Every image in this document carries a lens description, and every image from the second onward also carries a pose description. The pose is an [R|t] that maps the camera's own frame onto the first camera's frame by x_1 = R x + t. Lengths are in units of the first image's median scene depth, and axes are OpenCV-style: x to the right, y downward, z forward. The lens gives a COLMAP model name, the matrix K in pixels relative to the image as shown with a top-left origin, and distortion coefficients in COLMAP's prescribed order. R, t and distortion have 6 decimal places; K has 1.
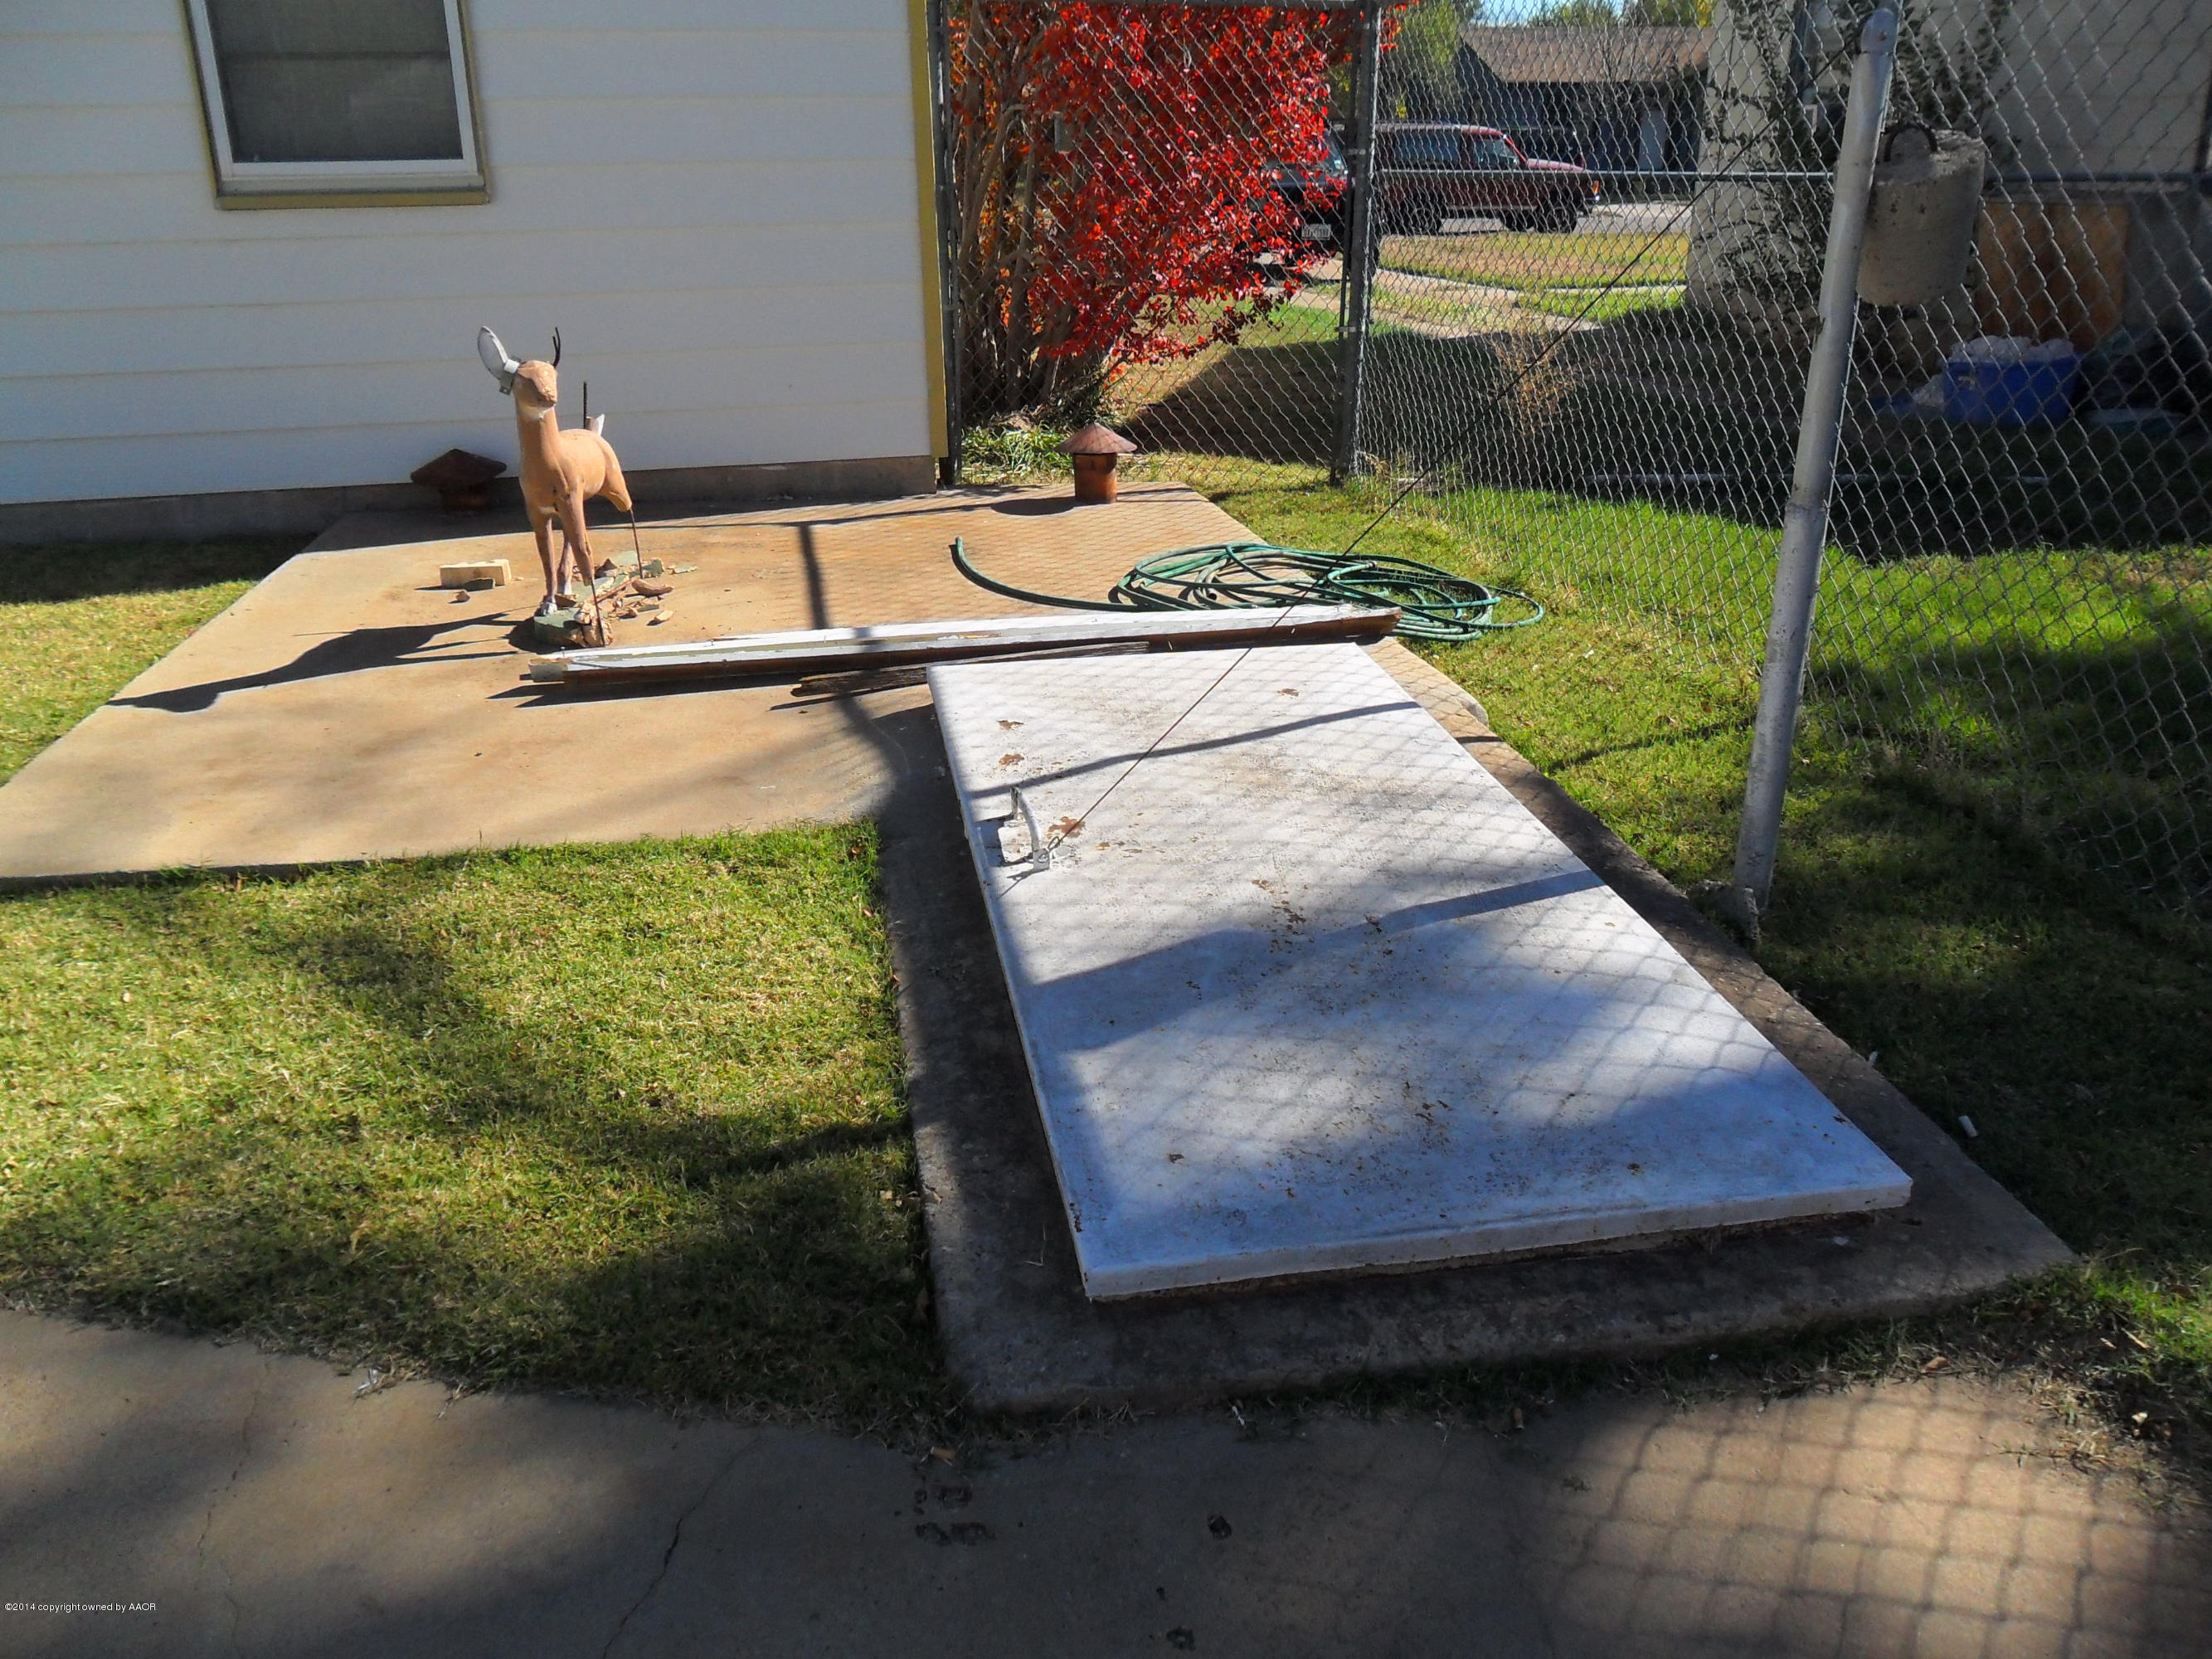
lens RADIAL K [[1775.6, 0, 1103.1], [0, 1775.6, 832.4], [0, 0, 1]] dist [-0.006630, -0.004252]
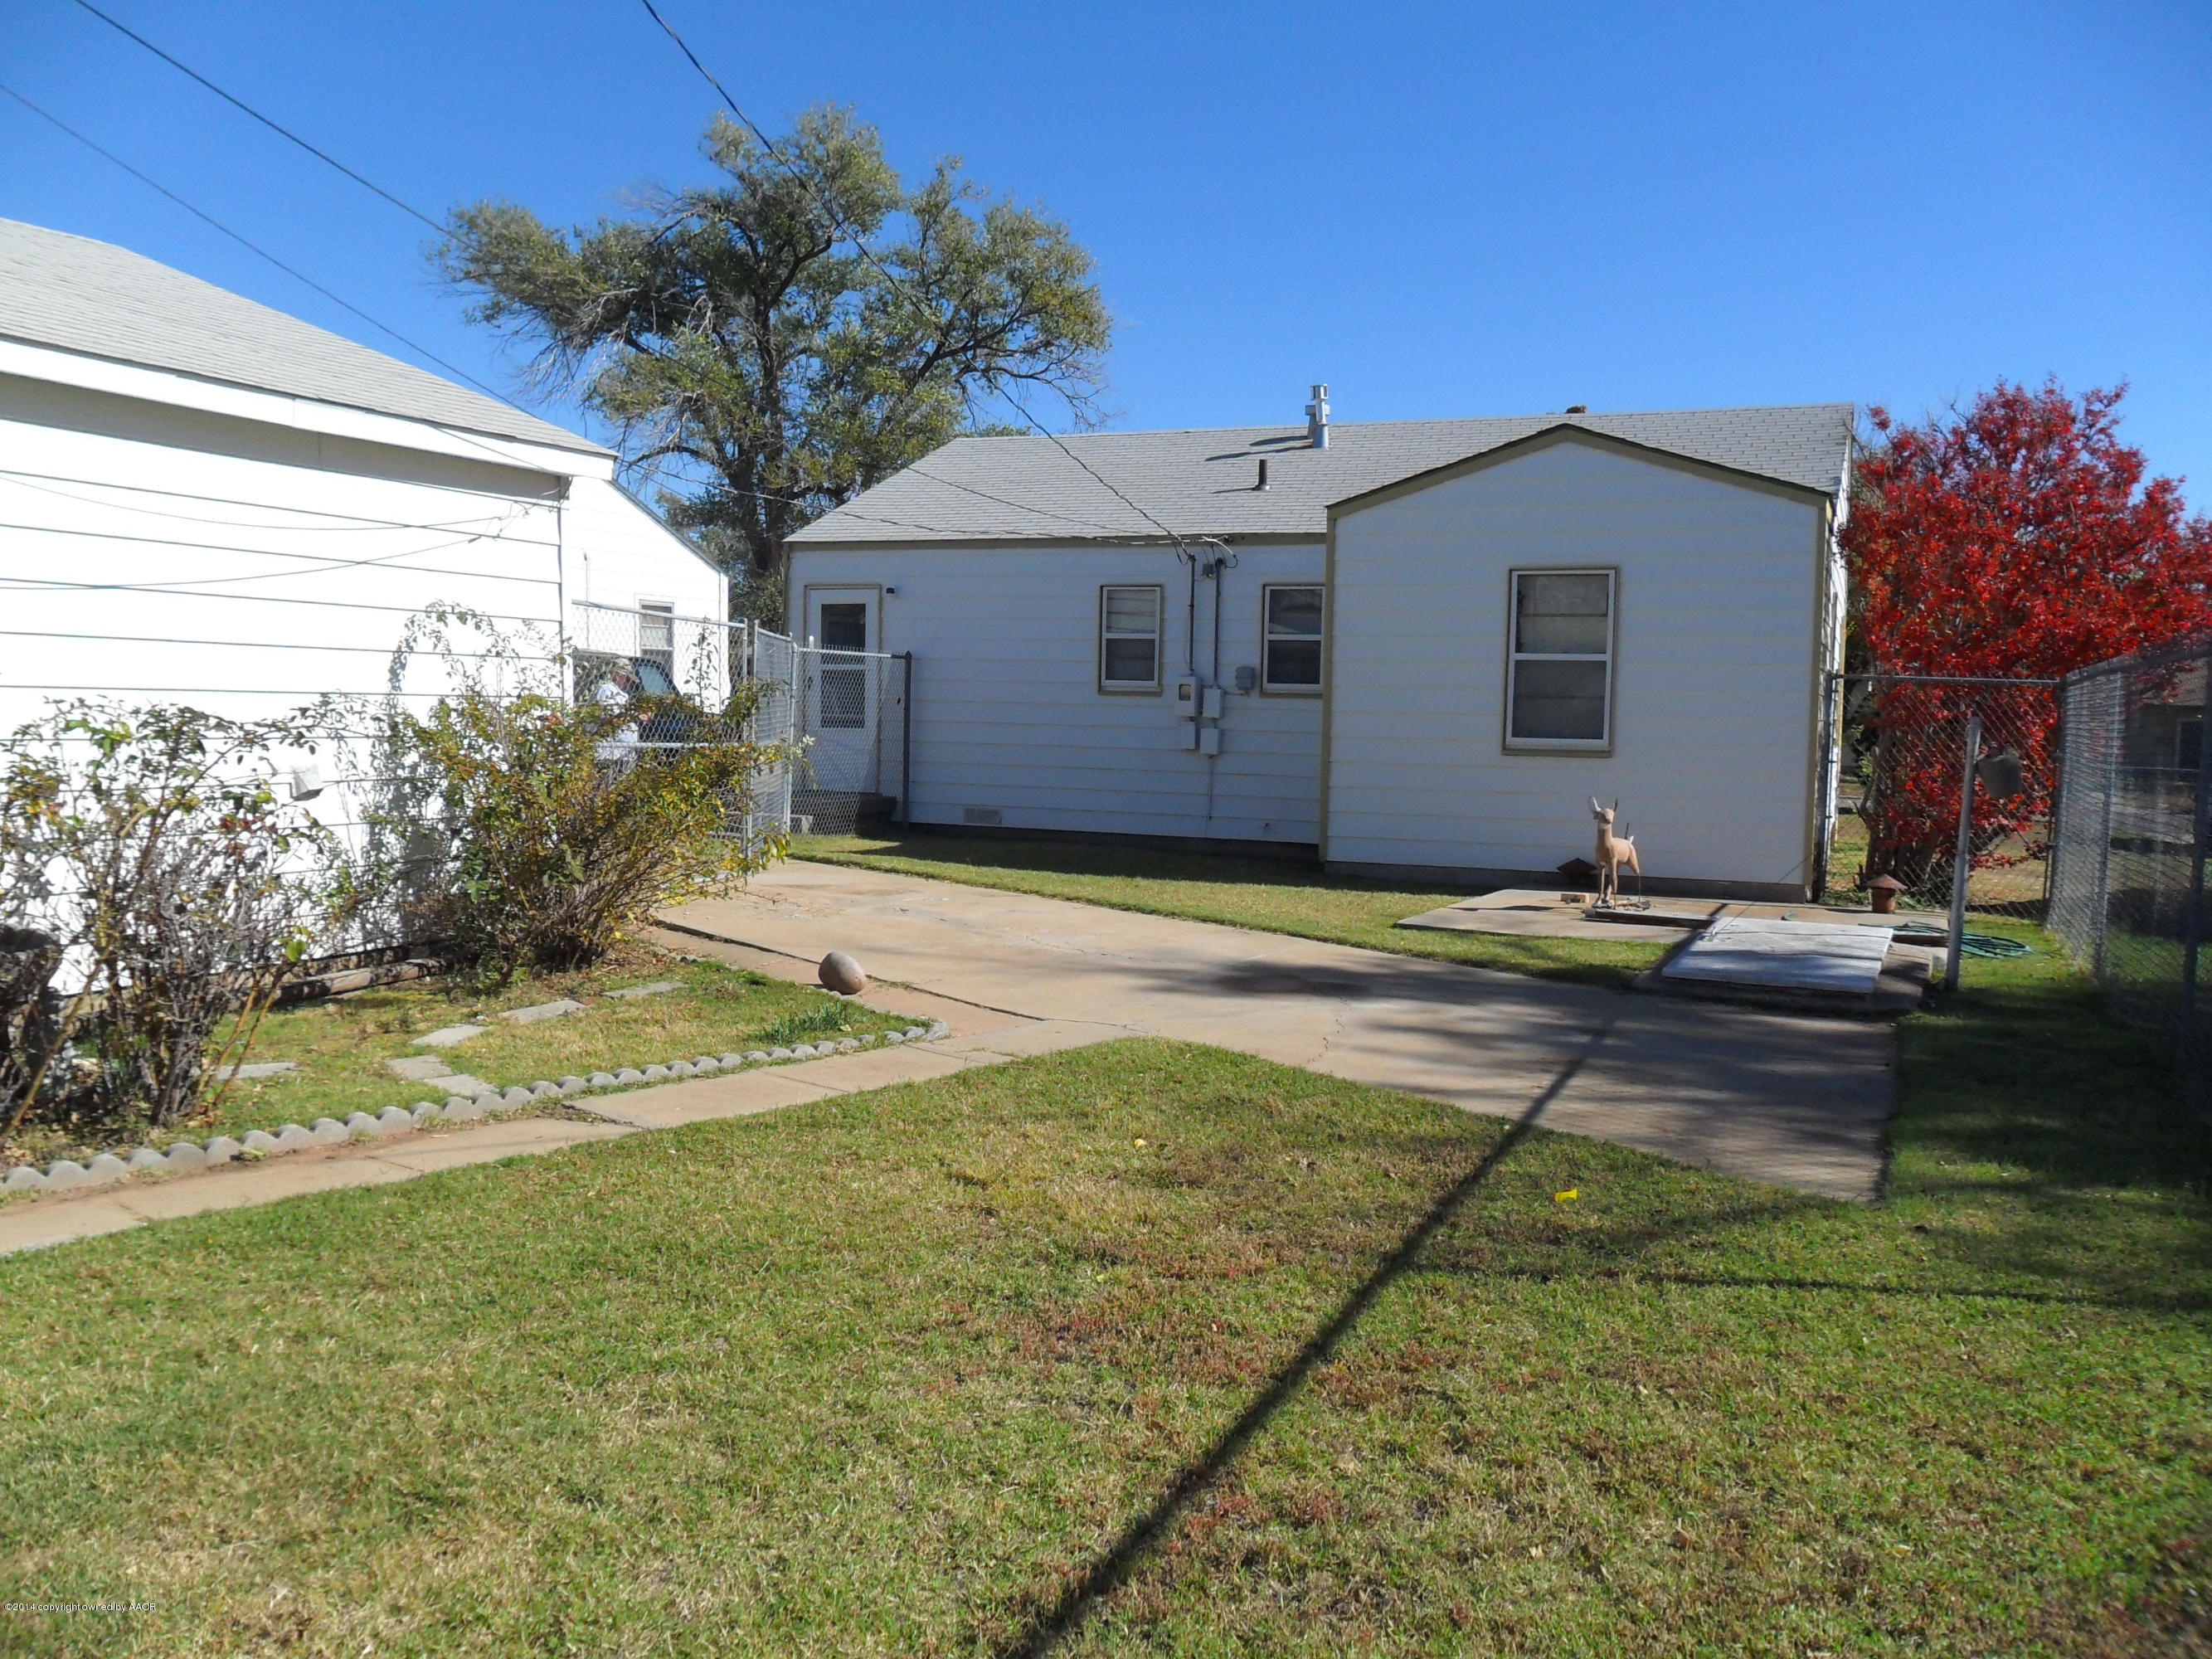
lens RADIAL K [[1775.6, 0, 1104.2], [0, 1775.6, 828.1], [0, 0, 1]] dist [-0.006630, -0.004252]
pose [[0.806697, 0.066167, -0.587250, 0.505324], [-0.243351, 0.942744, -0.228066, 0.438223], [0.538535, 0.326888, 0.776610, -1.172311]]
